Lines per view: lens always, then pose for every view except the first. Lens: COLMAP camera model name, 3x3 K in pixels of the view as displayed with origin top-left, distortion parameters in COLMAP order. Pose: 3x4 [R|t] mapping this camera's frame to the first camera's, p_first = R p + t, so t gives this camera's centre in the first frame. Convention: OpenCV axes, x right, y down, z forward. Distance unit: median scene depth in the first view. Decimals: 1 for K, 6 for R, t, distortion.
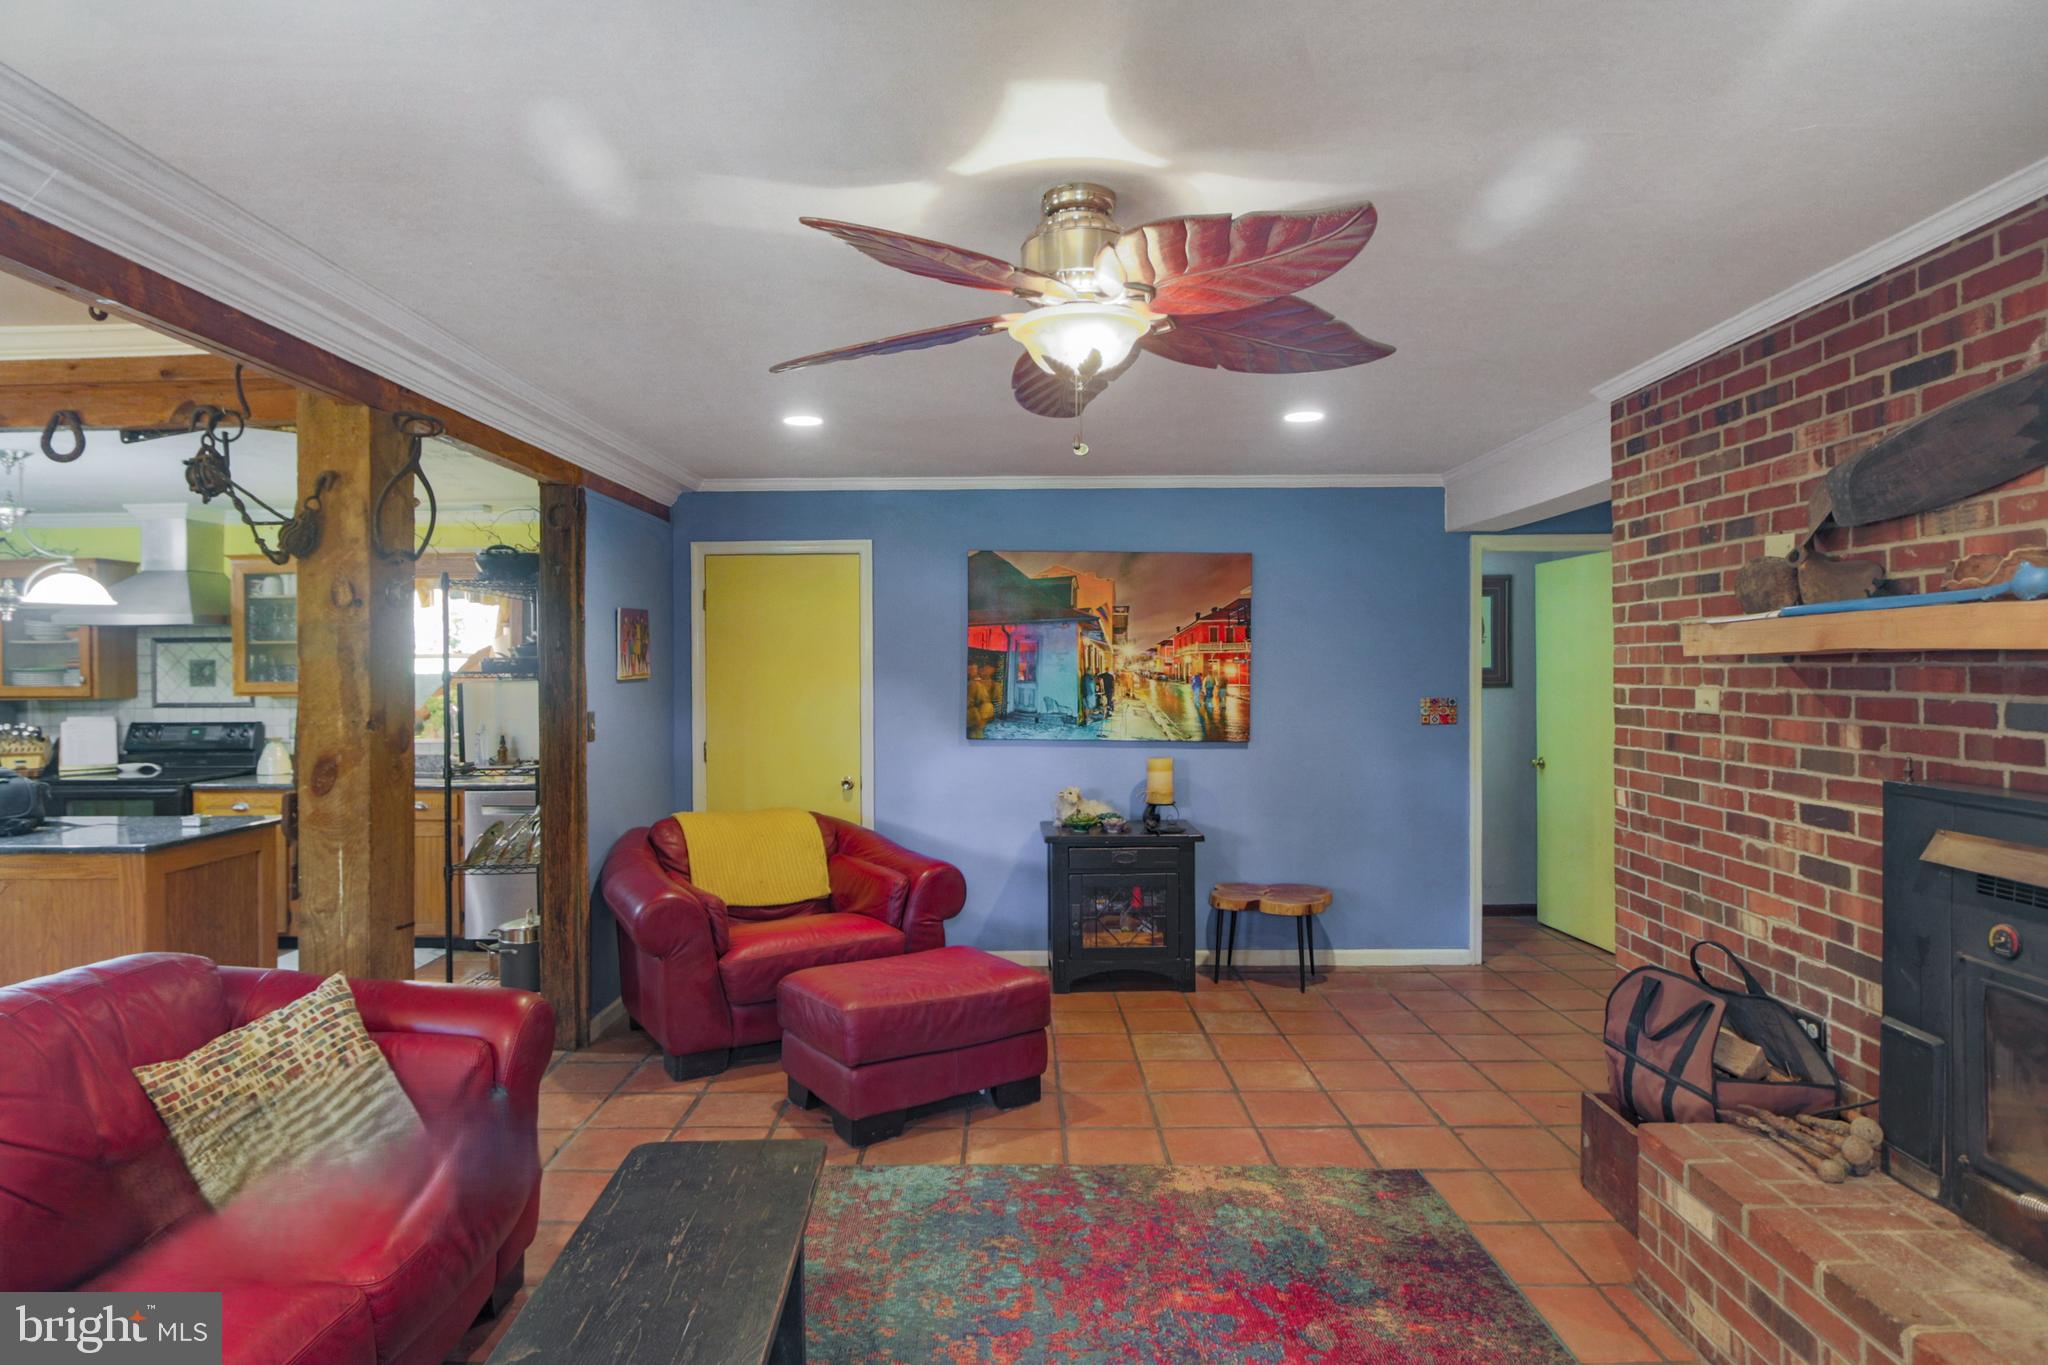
lens RADIAL K [[1144.9, 0, 1005.8], [0, 1144.9, 666.4], [0, 0, 1]] dist [-0.016115, 0.002064]
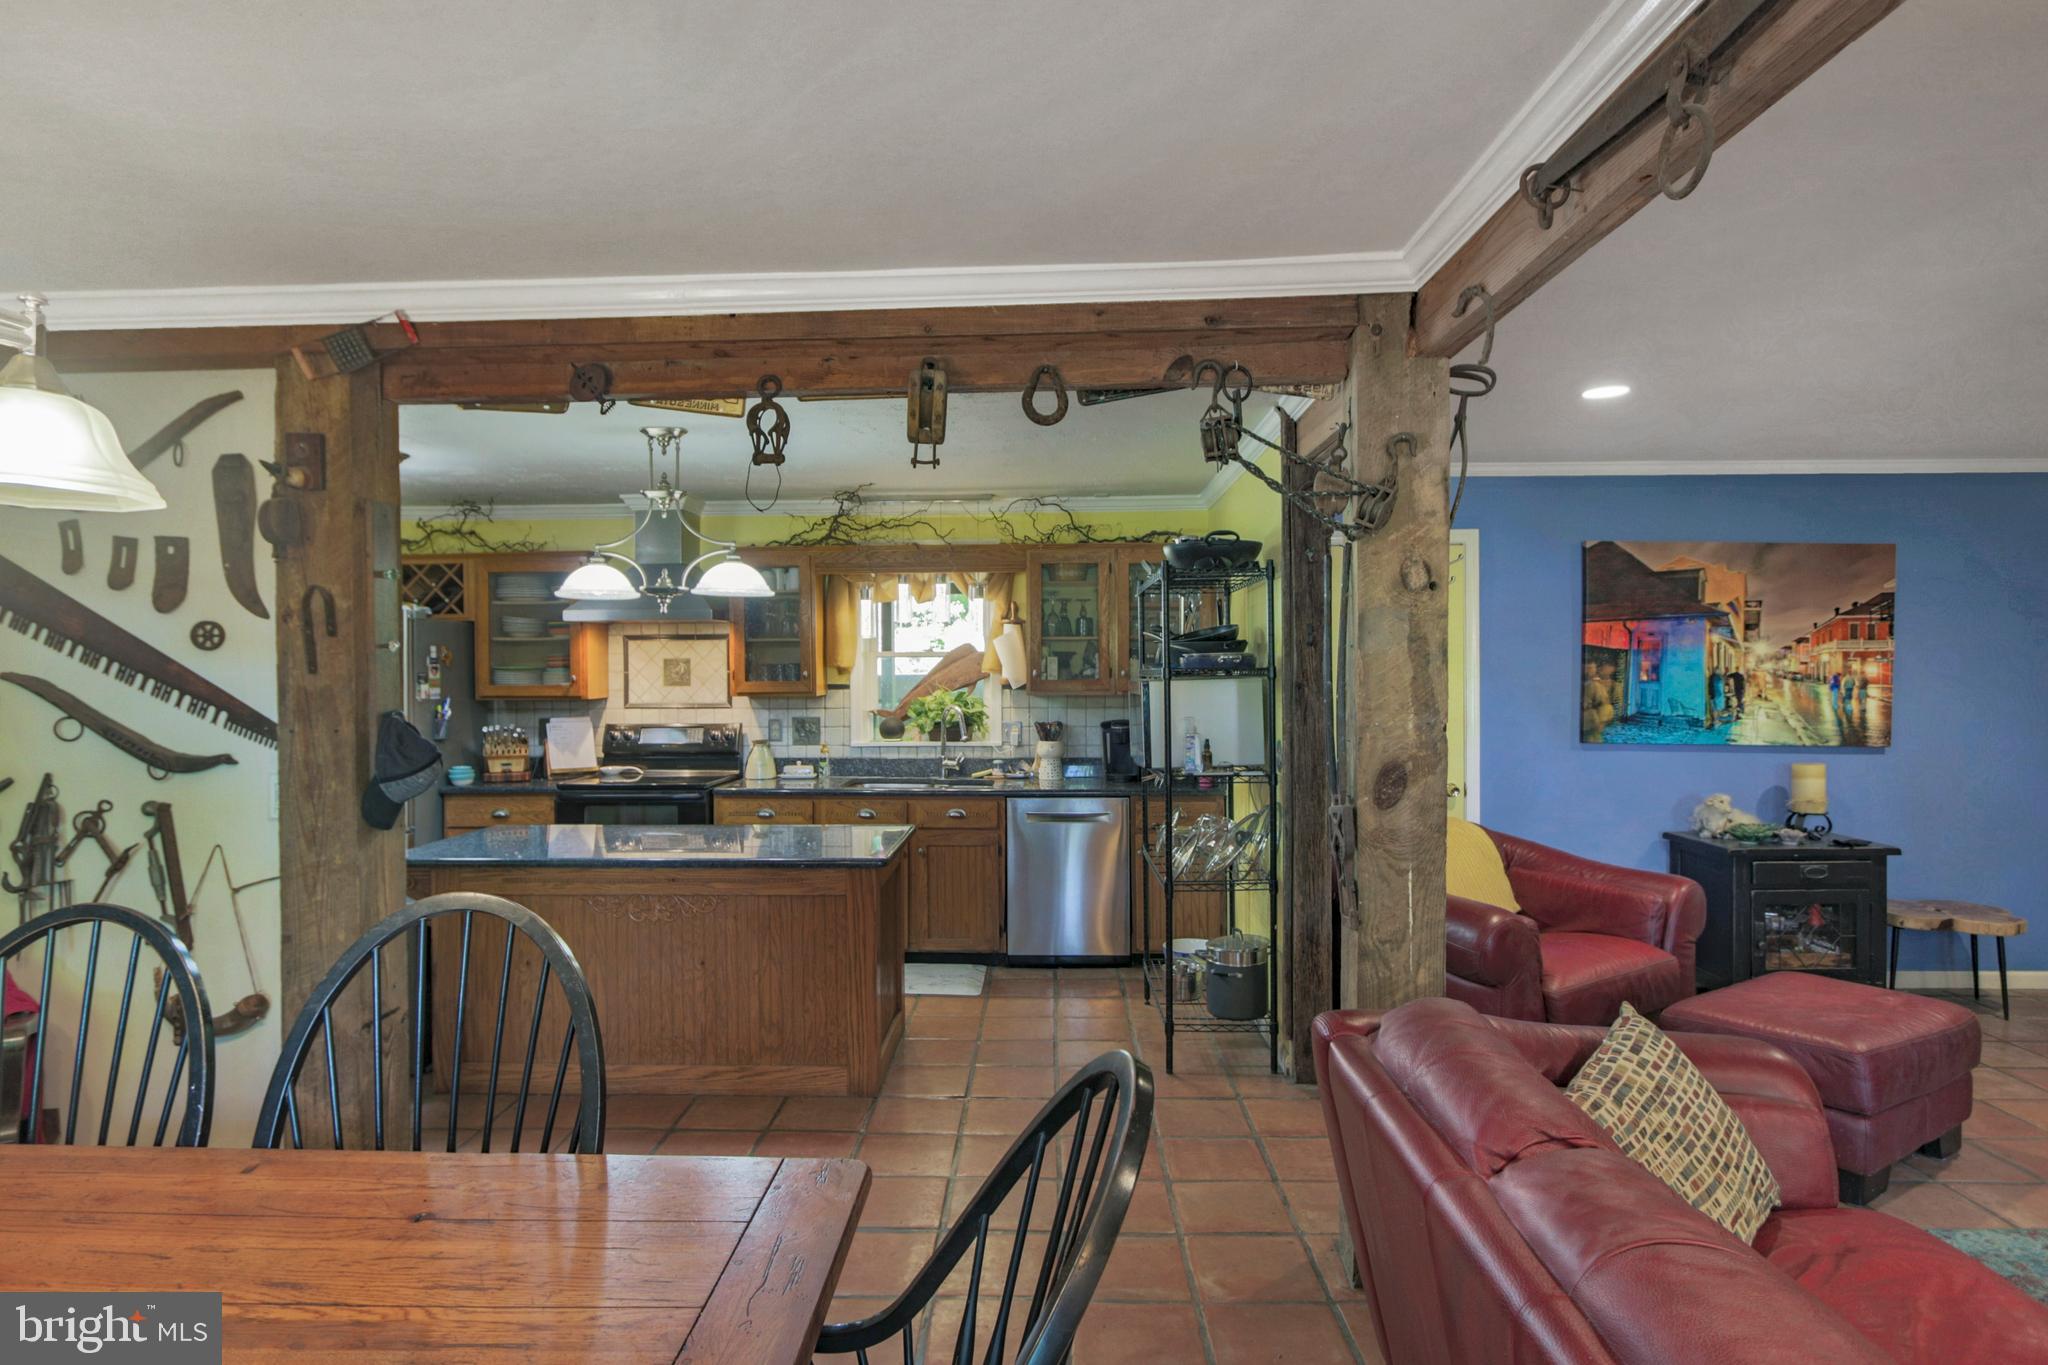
lens RADIAL K [[1126.9, 0, 1005.6], [0, 1126.9, 673.5], [0, 0, 1]] dist [-0.014779, 0.001523]
pose [[0.999614, 0.001309, -0.027753, -0.796633], [-0.001236, 0.999996, 0.002620, 0.008220], [0.027757, -0.002584, 0.999611, 0.125491]]
